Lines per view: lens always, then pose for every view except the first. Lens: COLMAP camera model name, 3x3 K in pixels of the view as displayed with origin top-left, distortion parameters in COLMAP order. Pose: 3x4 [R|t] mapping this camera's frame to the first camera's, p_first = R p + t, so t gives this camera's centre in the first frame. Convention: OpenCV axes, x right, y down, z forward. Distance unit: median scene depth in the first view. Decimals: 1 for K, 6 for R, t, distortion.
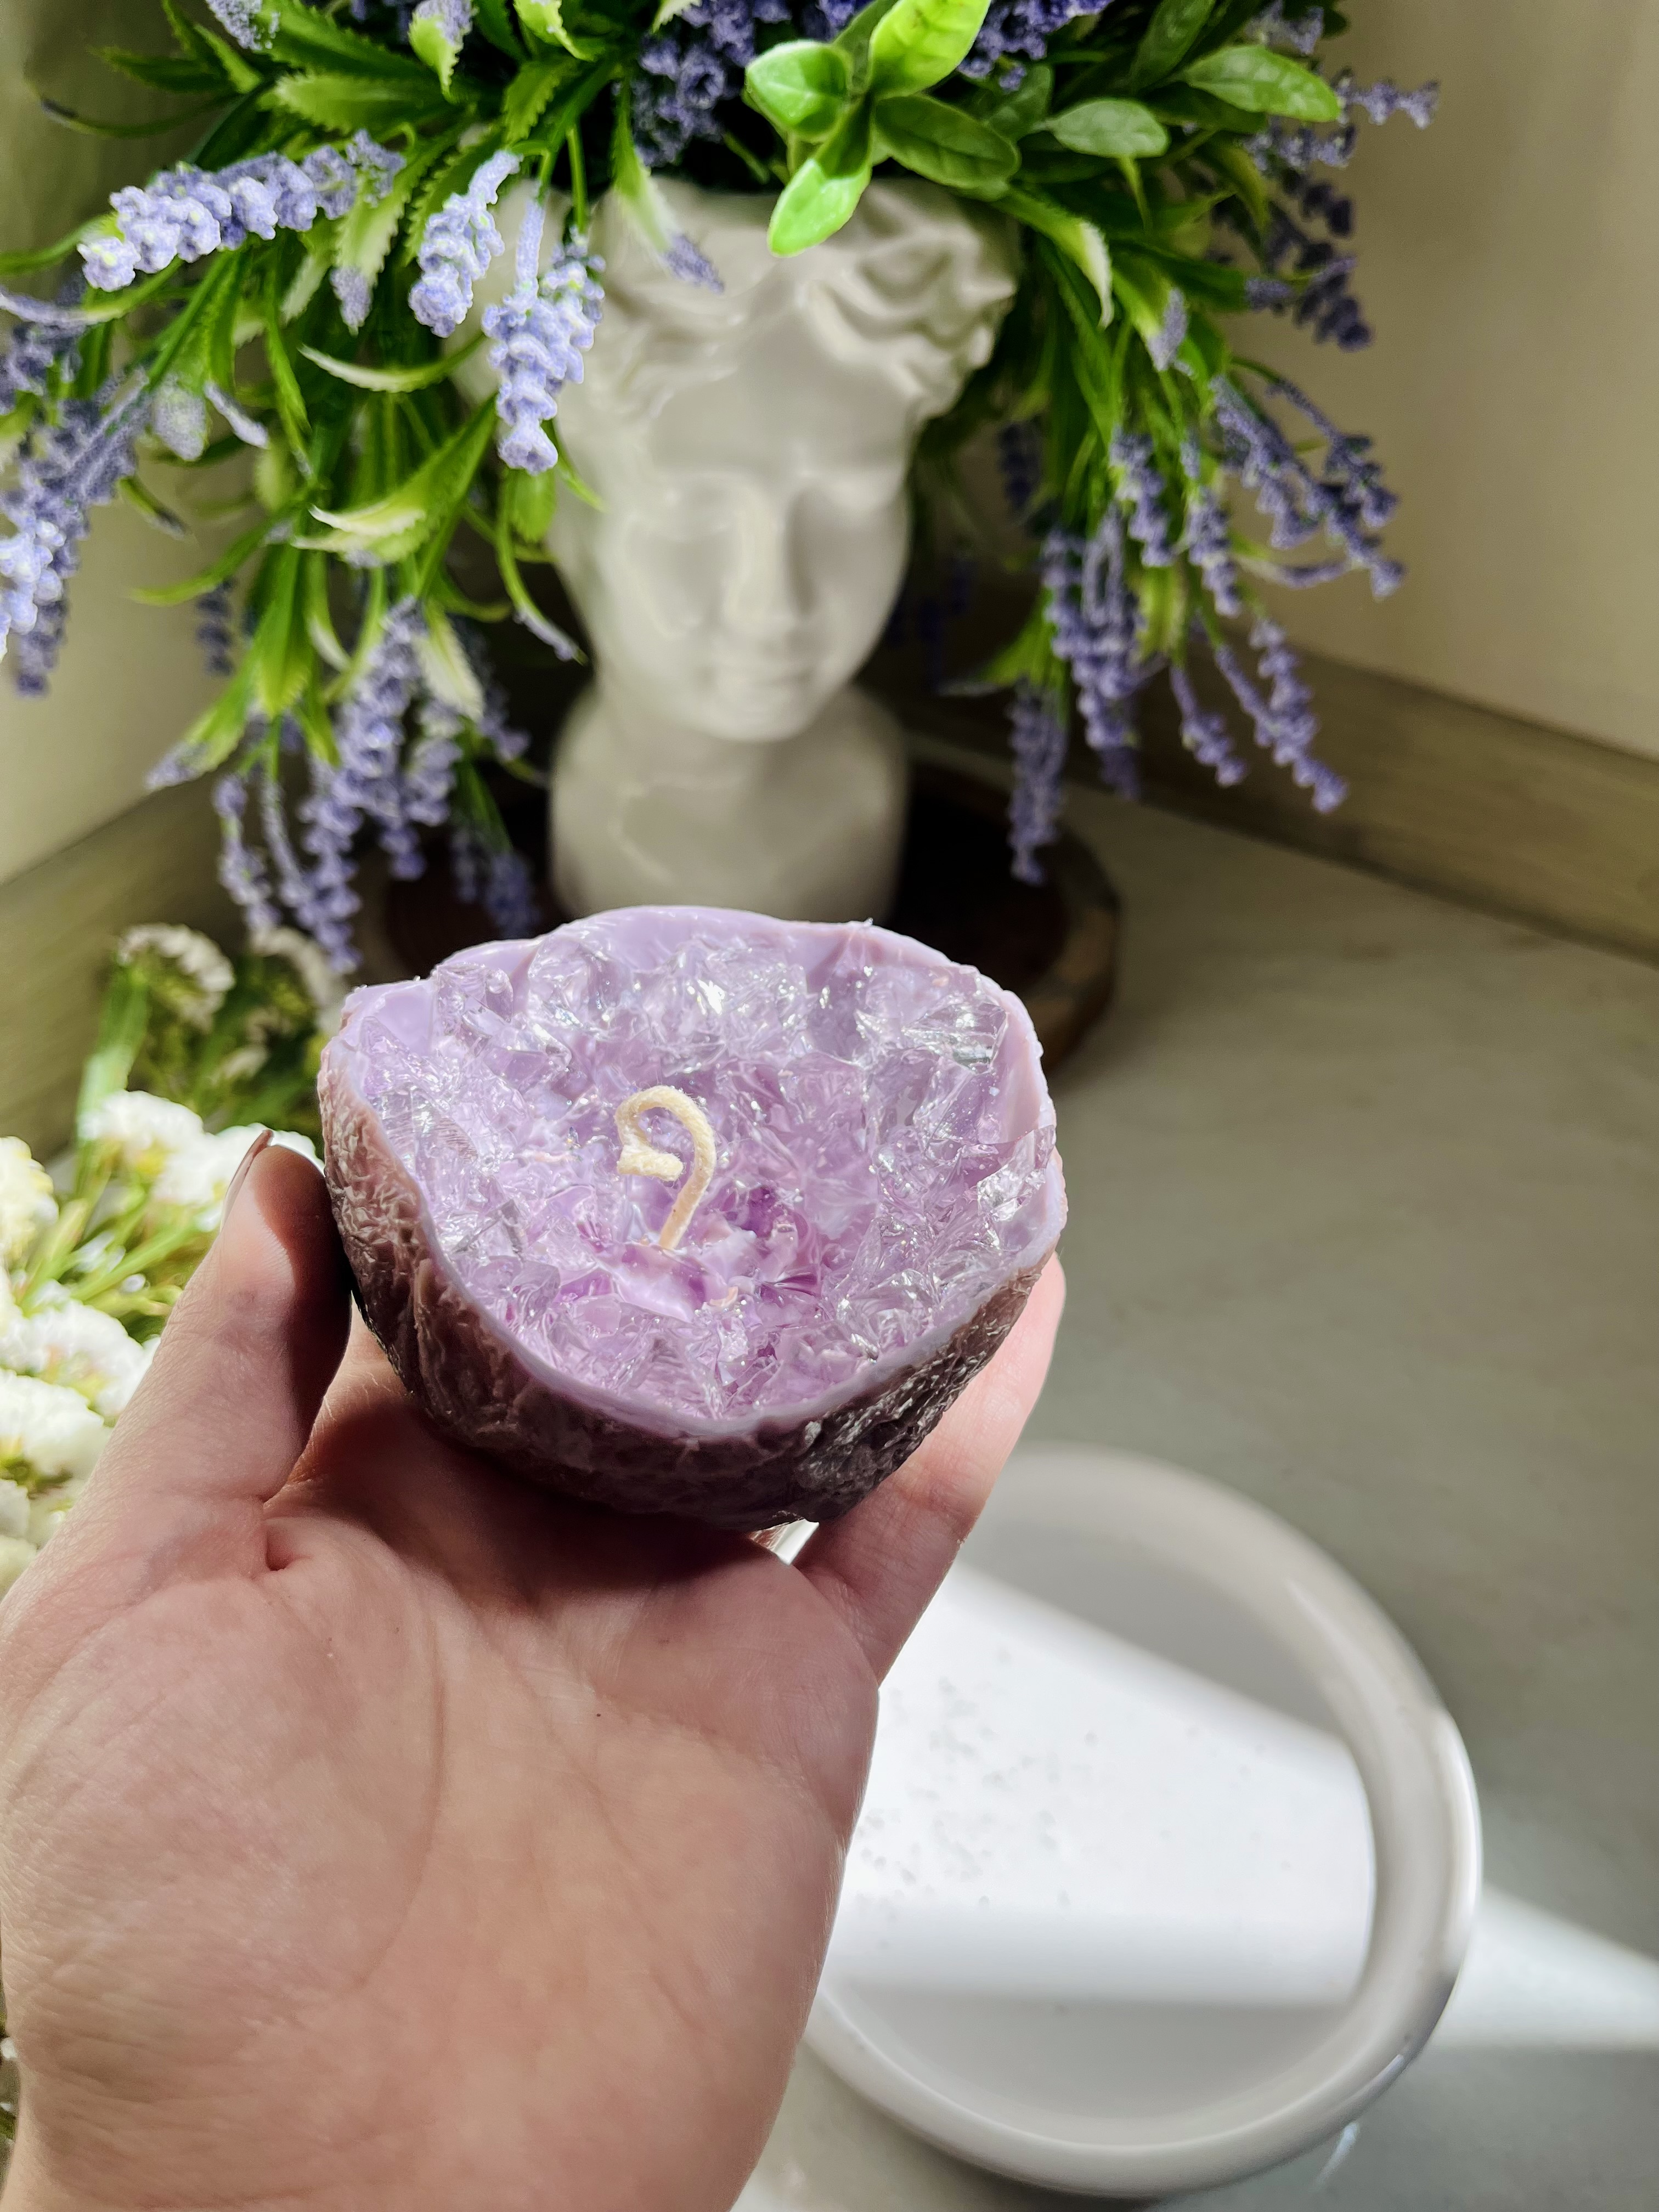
lens RADIAL K [[1726.7, 0, 829.5], [0, 1726.7, 1106.0], [0, 0, 1]] dist [-0.007612, -0.004054]
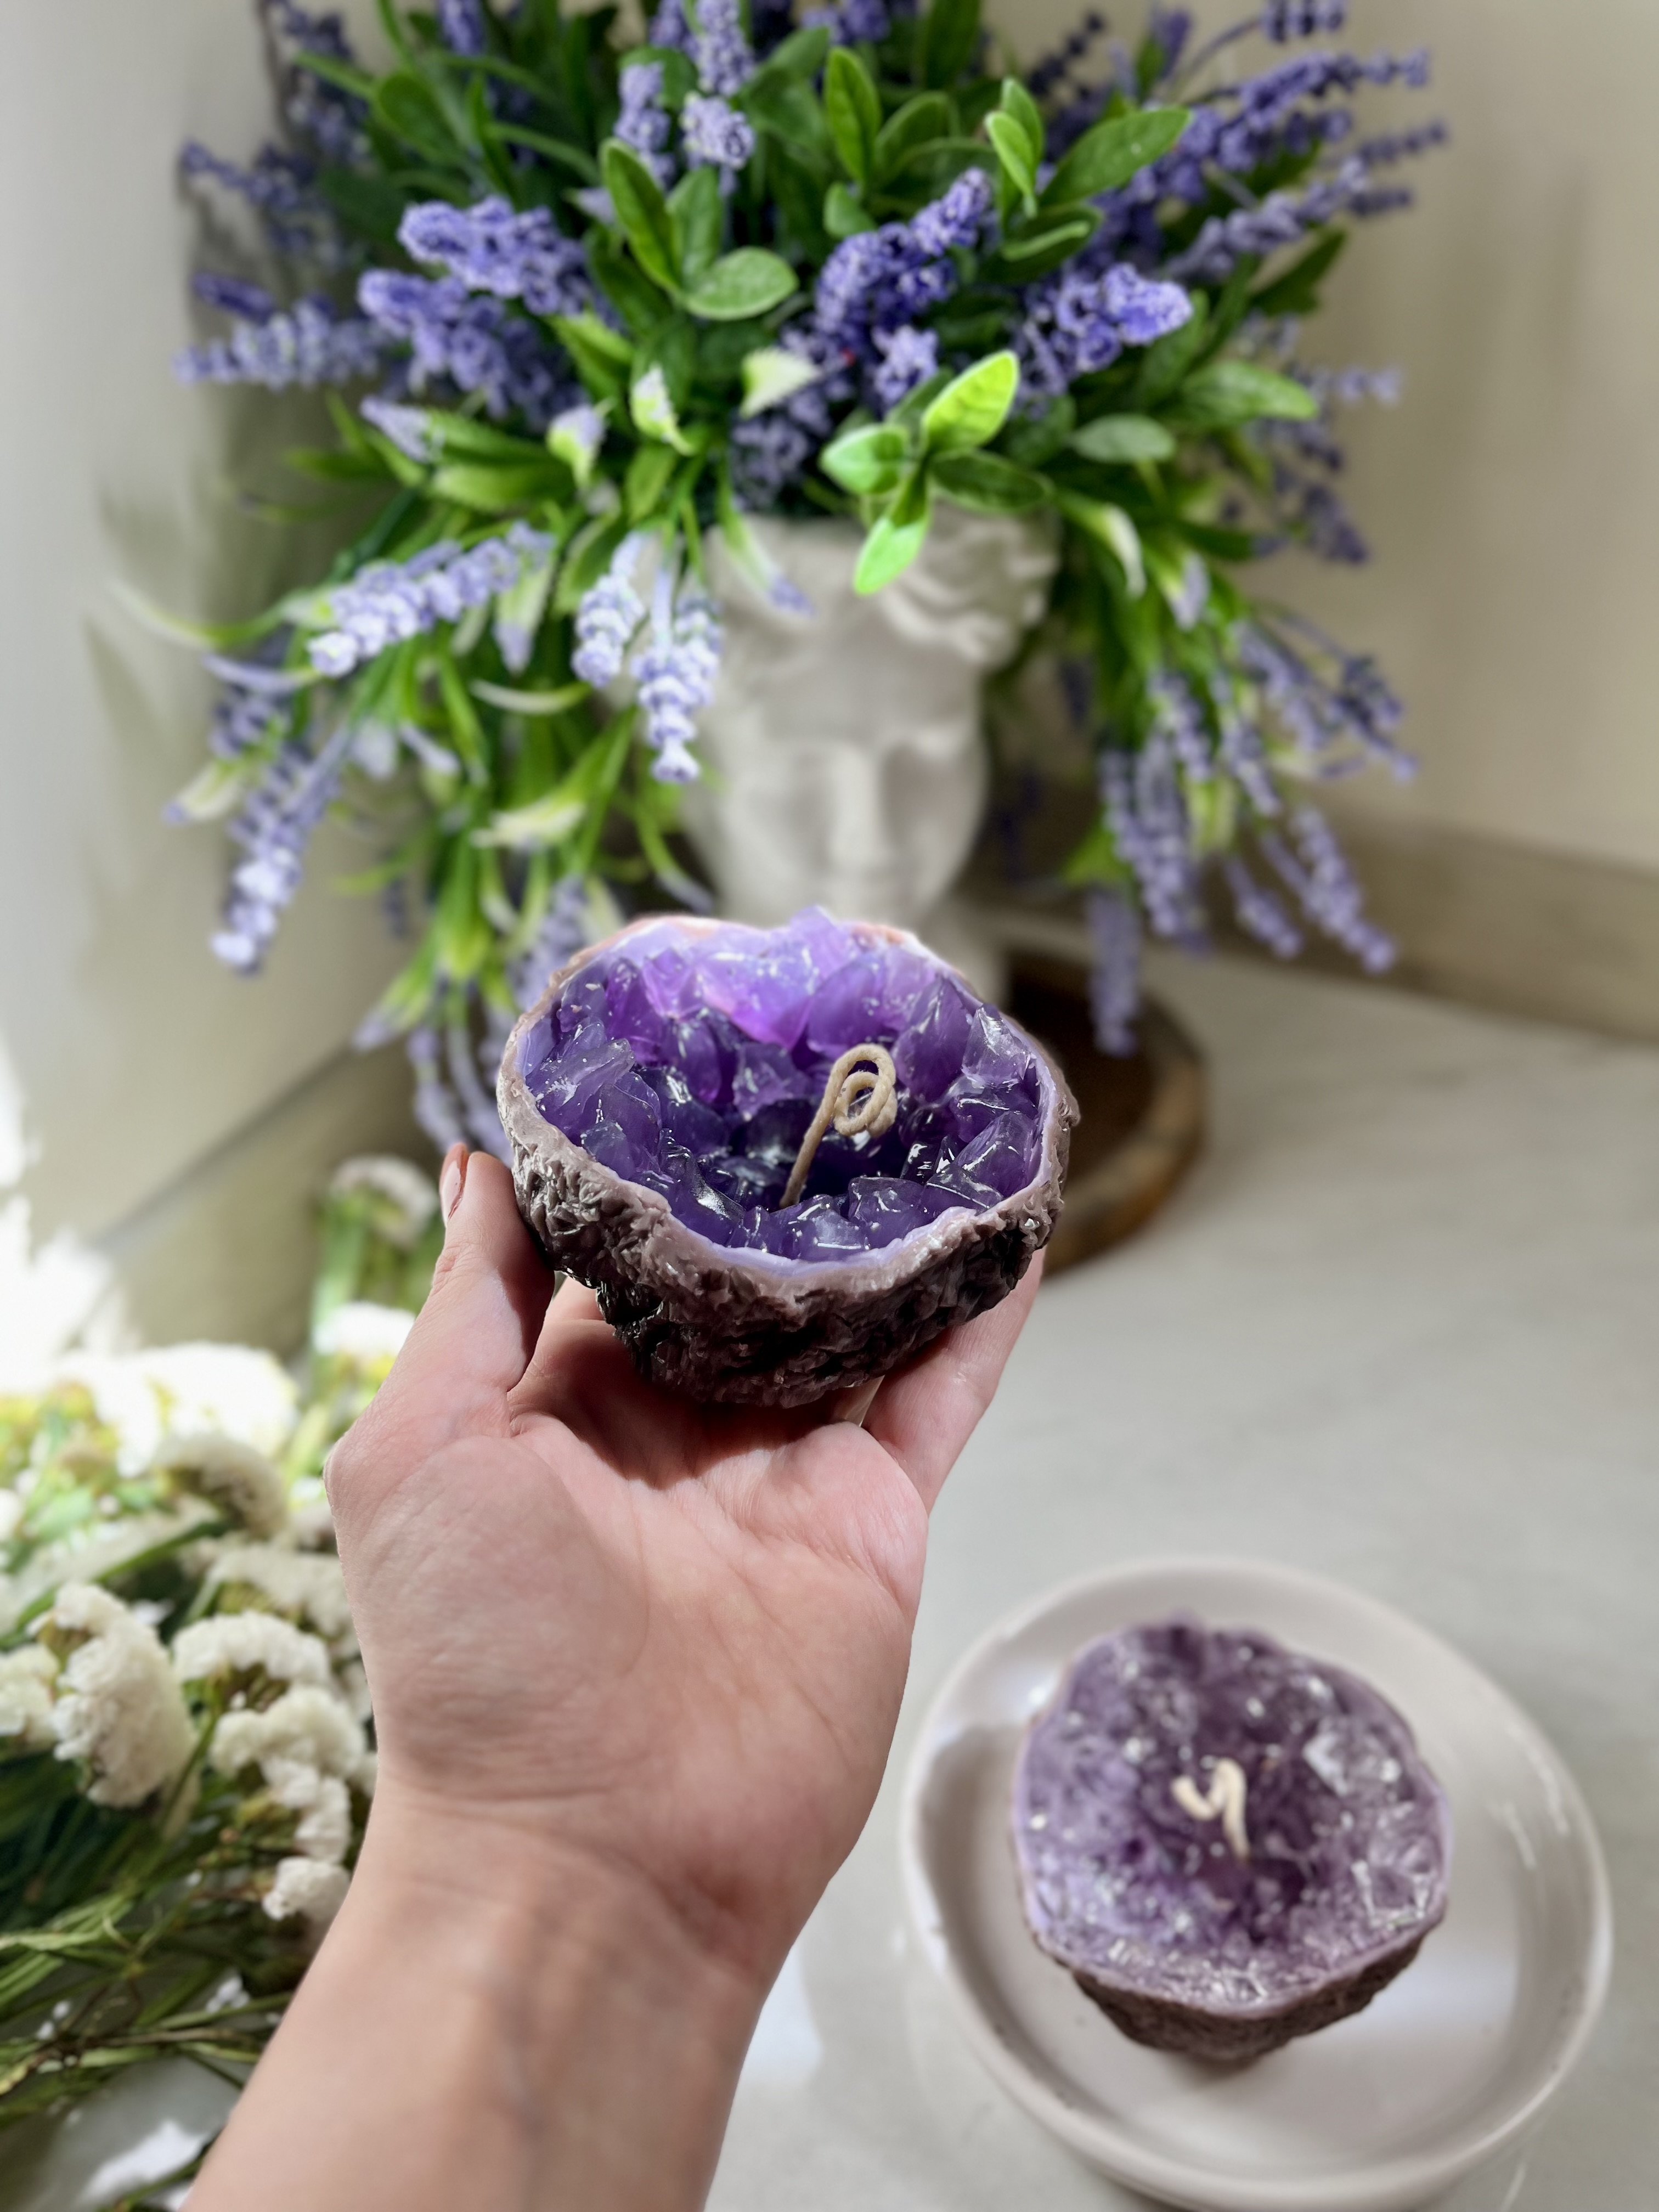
lens RADIAL K [[1673.5, 0, 829.5], [0, 1673.5, 1106.0], [0, 0, 1]] dist [-0.004963, -0.014386]
pose [[0.994202, -0.087371, -0.062684, -0.007752], [0.081733, 0.992808, -0.087473, -0.019012], [0.069875, 0.081843, 0.994193, -0.119558]]
